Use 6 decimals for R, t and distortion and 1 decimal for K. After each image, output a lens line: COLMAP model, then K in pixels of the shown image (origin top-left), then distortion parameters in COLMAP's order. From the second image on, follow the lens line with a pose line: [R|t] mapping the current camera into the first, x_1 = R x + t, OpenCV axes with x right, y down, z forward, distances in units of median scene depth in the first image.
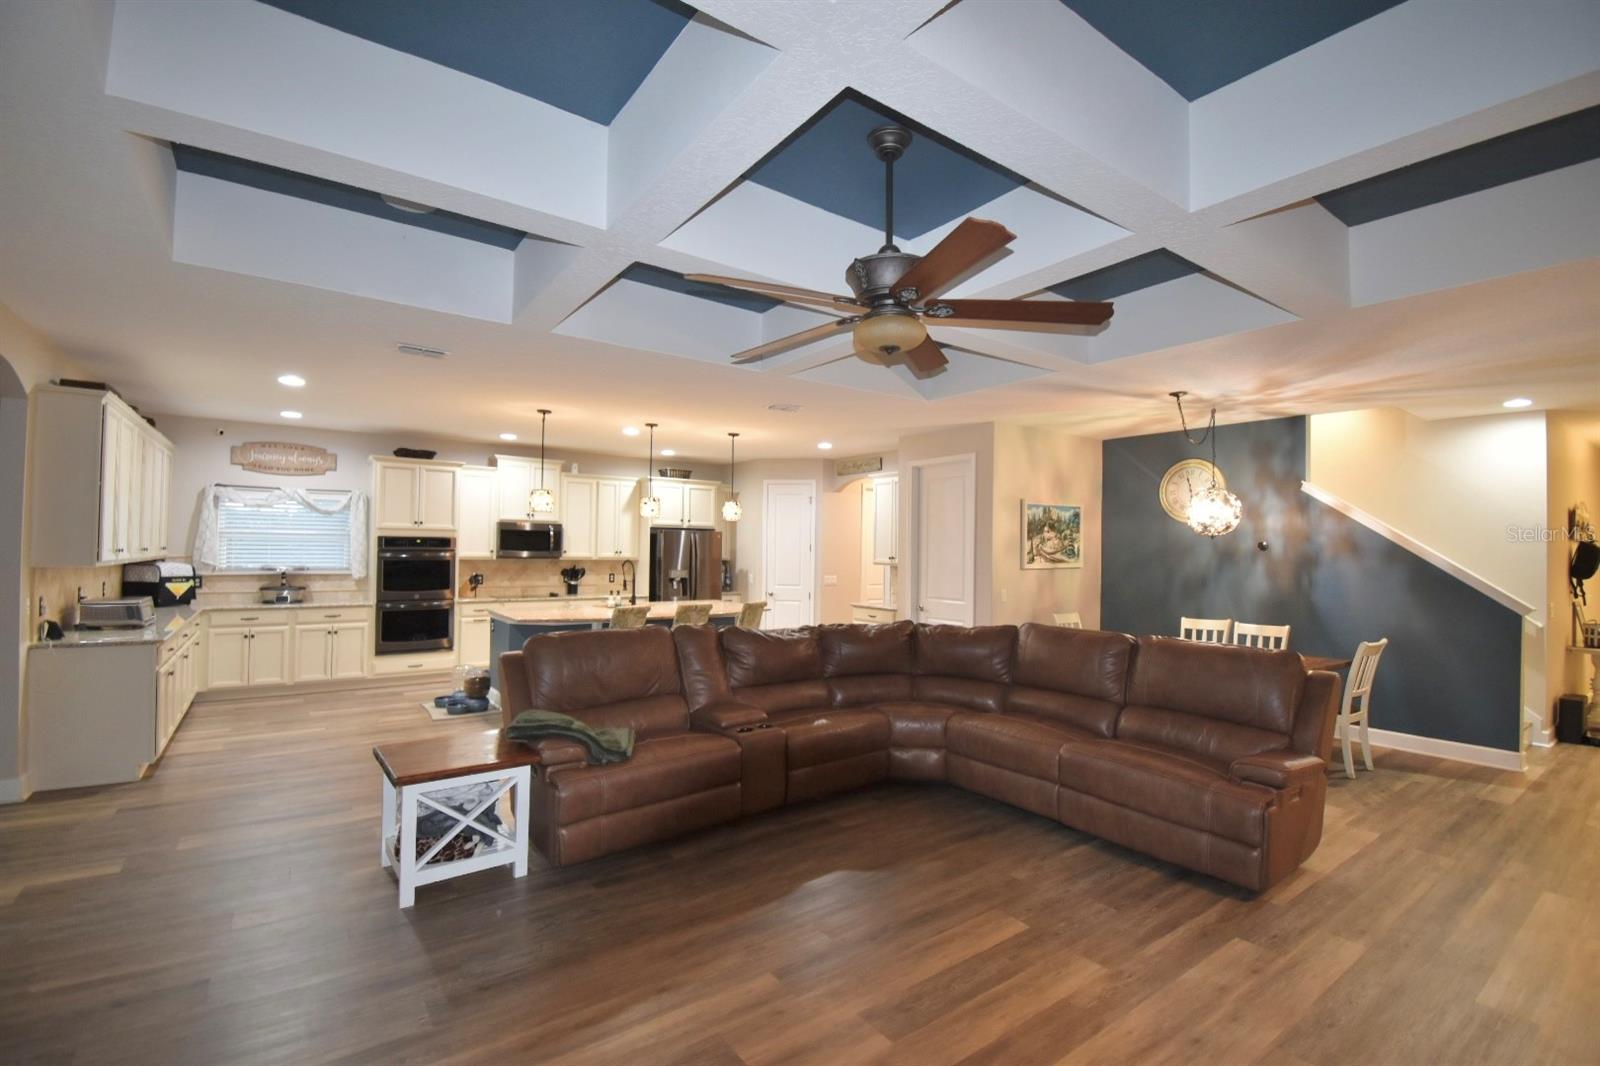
lens RADIAL K [[705.5, 0, 805.9], [0, 705.5, 545.0], [0, 0, 1]] dist [-0.005148, -0.000361]
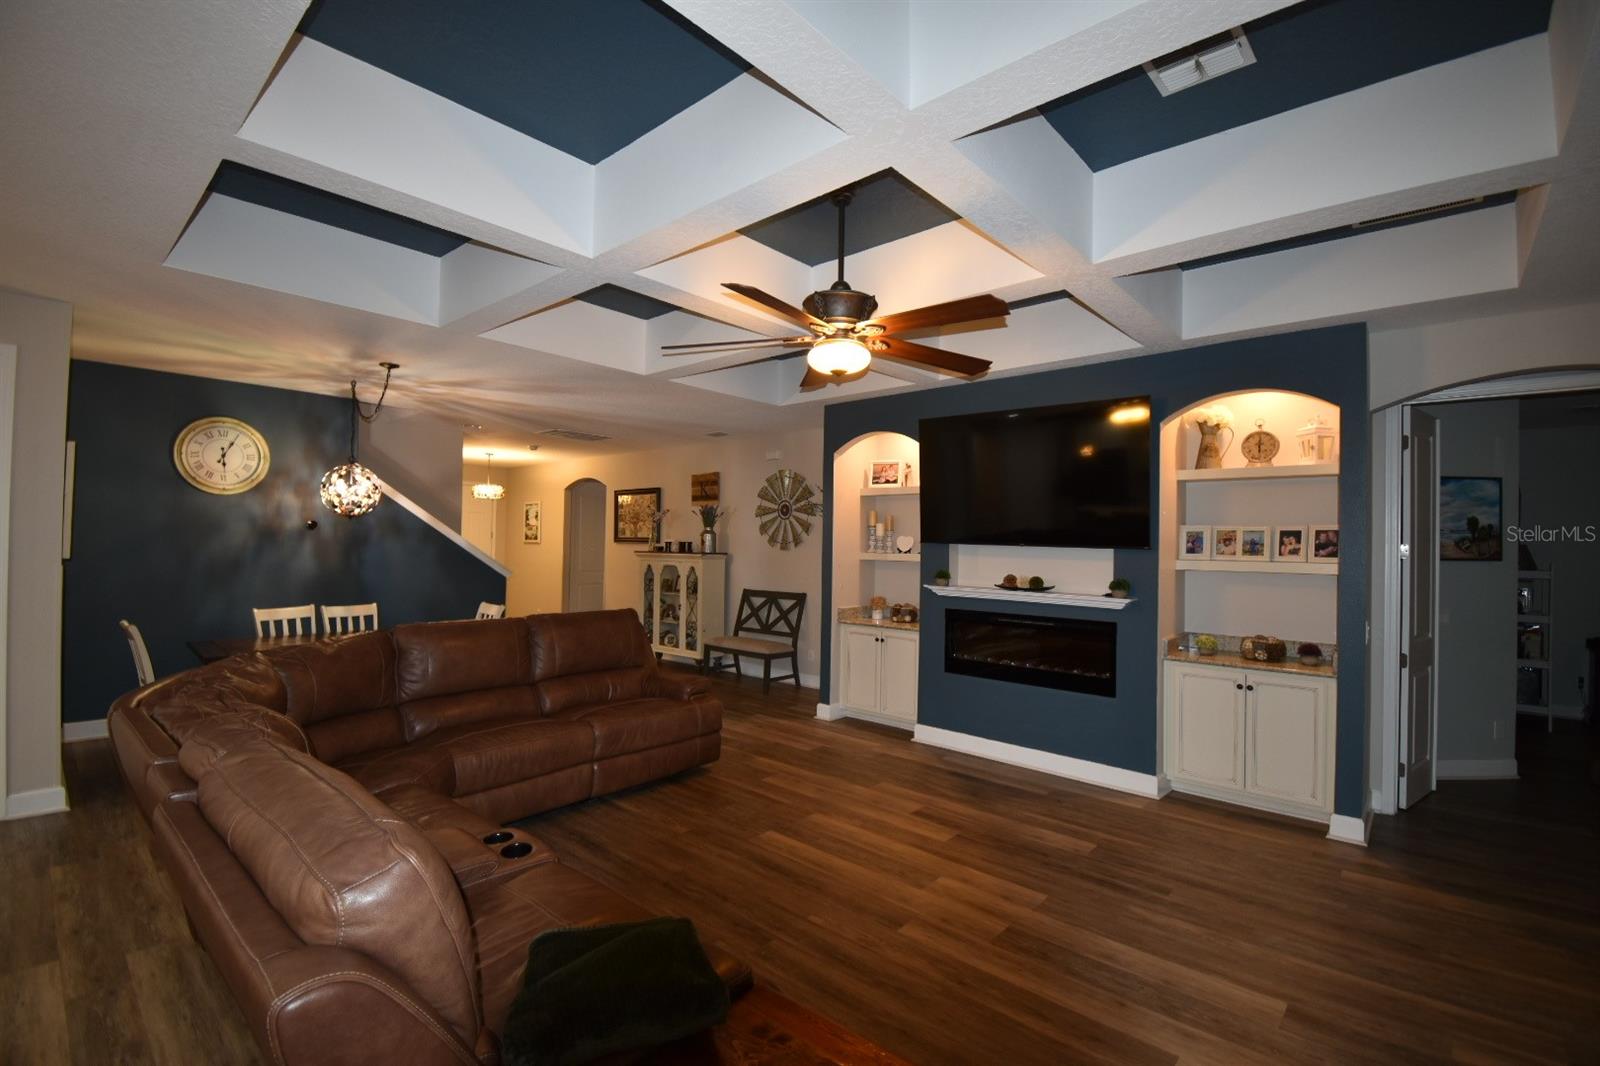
lens RADIAL K [[705.5, 0, 805.9], [0, 705.5, 545.0], [0, 0, 1]] dist [-0.005148, -0.000361]
pose [[-0.204935, -0.011896, 0.978703, -0.376657], [-0.022276, 0.999724, 0.007487, 0.005531], [-0.978522, -0.020268, -0.205143, 0.482912]]
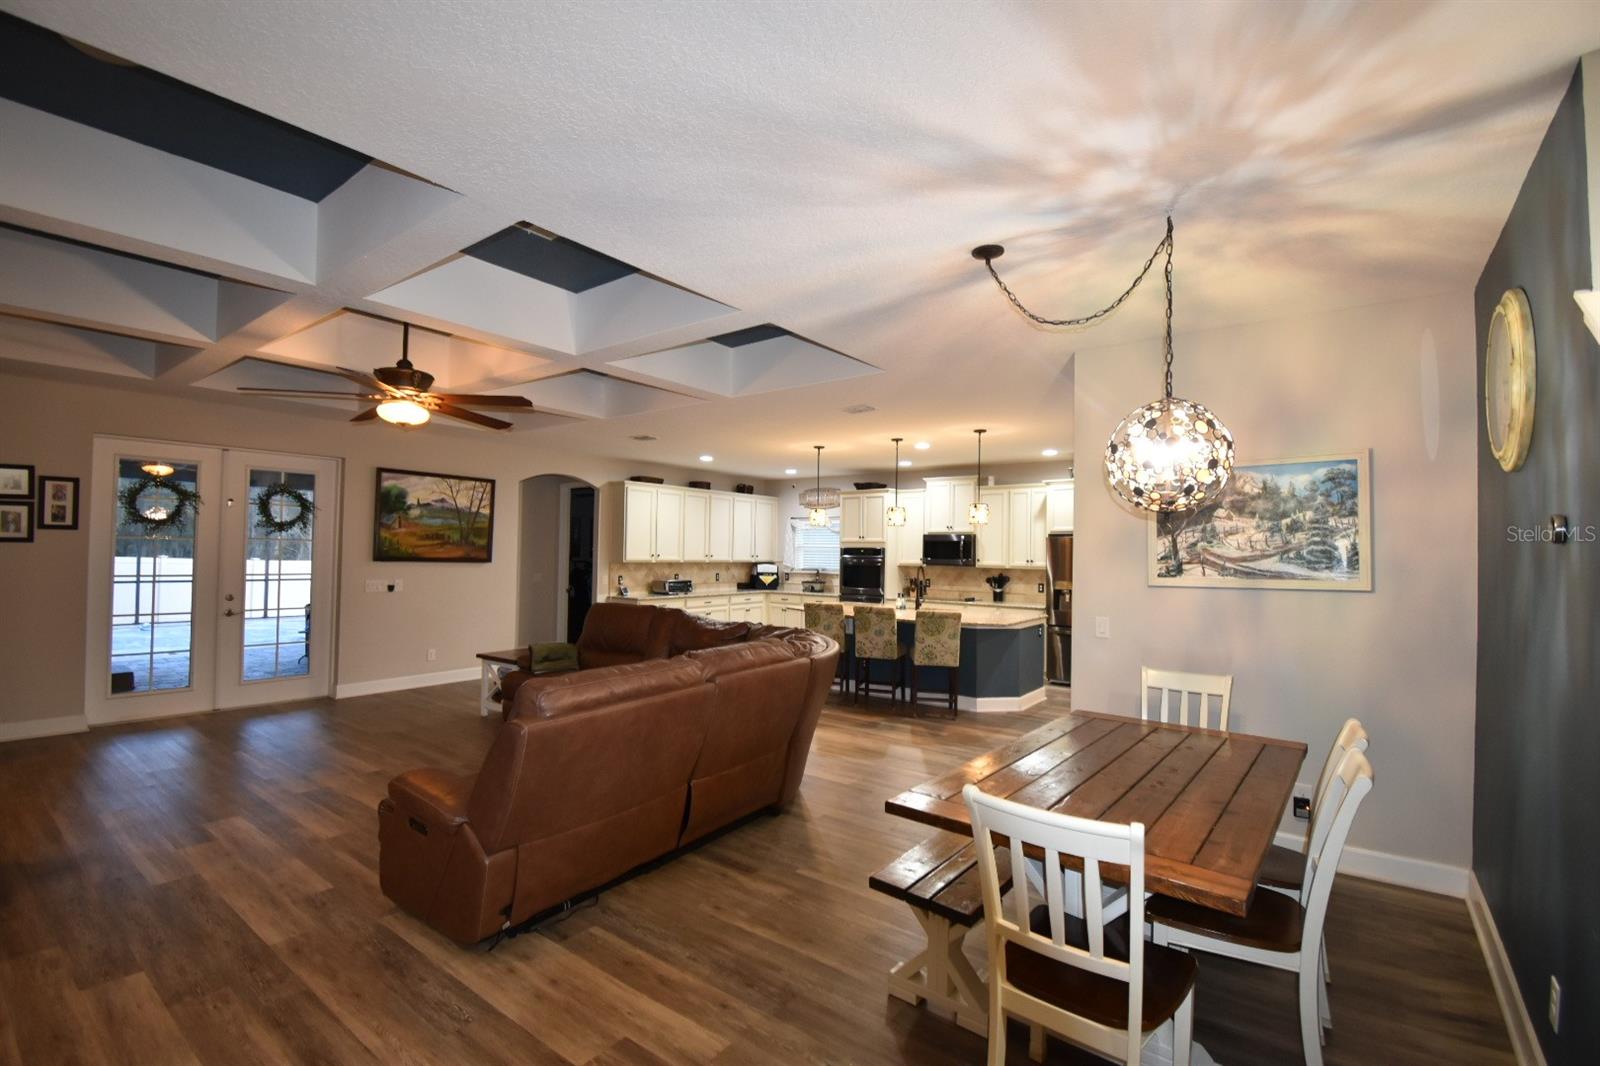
lens RADIAL K [[705.5, 0, 805.9], [0, 705.5, 545.0], [0, 0, 1]] dist [-0.005148, -0.000361]
pose [[0.293161, -0.019753, -0.955859, 0.748742], [-0.003472, 0.999758, -0.021725, 0.013612], [0.956057, 0.009688, 0.293022, 0.541323]]
